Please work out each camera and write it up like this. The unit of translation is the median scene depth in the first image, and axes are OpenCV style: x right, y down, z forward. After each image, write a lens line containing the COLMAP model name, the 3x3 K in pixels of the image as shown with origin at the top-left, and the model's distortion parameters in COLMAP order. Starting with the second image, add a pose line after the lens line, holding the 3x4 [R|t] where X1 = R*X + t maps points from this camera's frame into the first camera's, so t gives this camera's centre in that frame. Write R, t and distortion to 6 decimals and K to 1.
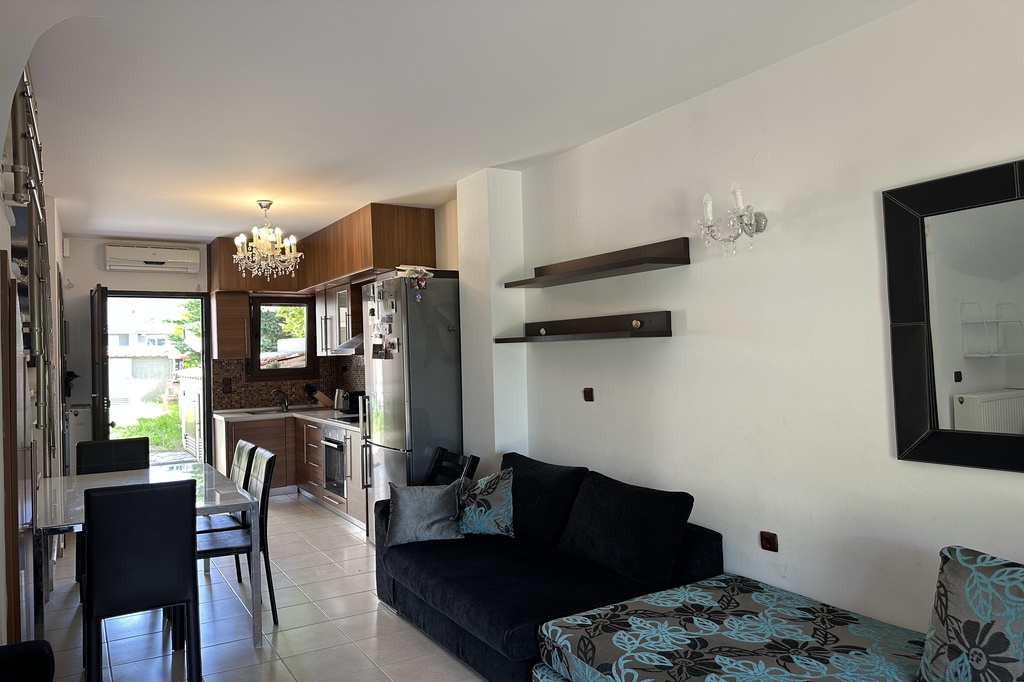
lens RADIAL K [[720.2, 0, 511.1], [0, 720.2, 334.5], [0, 0, 1]] dist [0.041095, -0.044491]
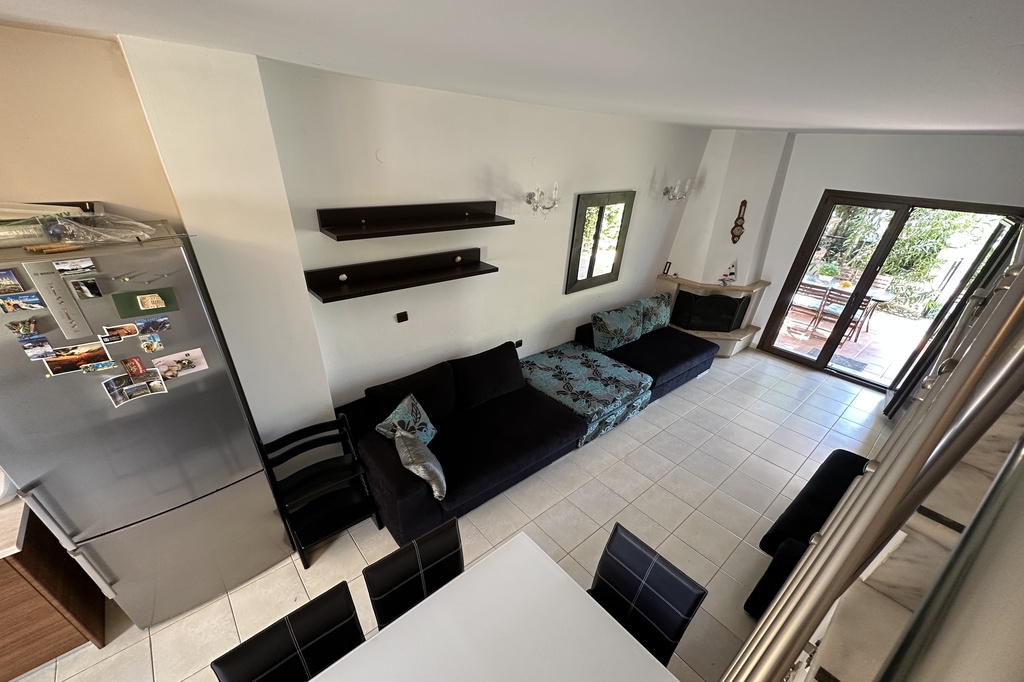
lens RADIAL K [[409.1, 0, 491.6], [0, 409.1, 384.7], [0, 0, 1]] dist [-0.000373, 0.000505]
pose [[-0.155516, -0.502489, 0.850482, -0.657898], [-0.066221, 0.864323, 0.498558, -0.206730], [-0.985611, 0.021214, -0.167692, 1.025868]]
